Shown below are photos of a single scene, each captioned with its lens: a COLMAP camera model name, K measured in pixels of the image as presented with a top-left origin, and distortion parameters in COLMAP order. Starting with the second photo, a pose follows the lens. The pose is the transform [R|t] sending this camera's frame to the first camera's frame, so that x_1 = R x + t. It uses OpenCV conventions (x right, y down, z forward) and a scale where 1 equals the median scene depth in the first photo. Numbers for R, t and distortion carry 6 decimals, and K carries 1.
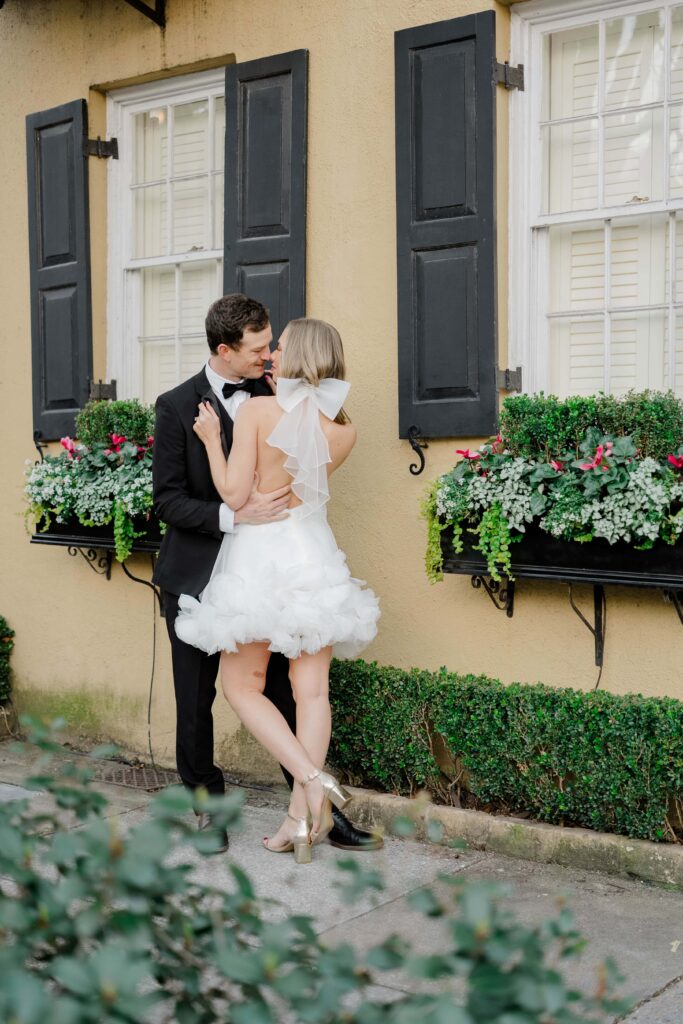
lens RADIAL K [[1572.0, 0, 339.0], [0, 1572.0, 501.8], [0, 0, 1]] dist [-0.005453, -0.015879]
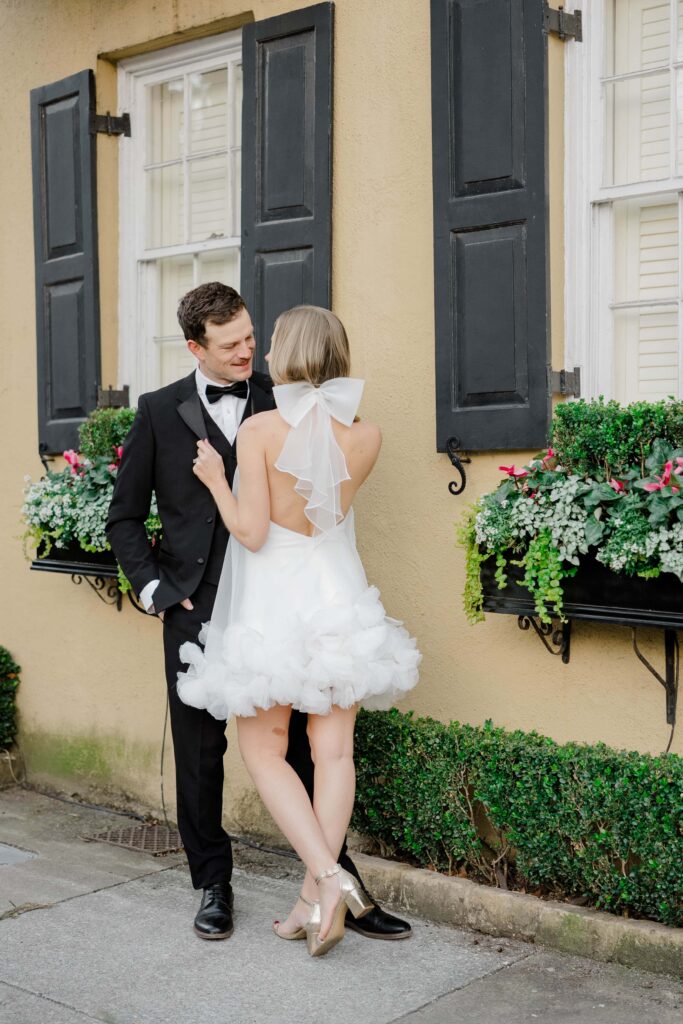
lens RADIAL K [[1572.0, 0, 339.0], [0, 1572.0, 501.8], [0, 0, 1]] dist [-0.005453, -0.015879]
pose [[0.997793, -0.001430, -0.066378, 0.042569], [0.001264, 0.999996, -0.002543, -0.011247], [0.066382, 0.002453, 0.997791, 0.146050]]
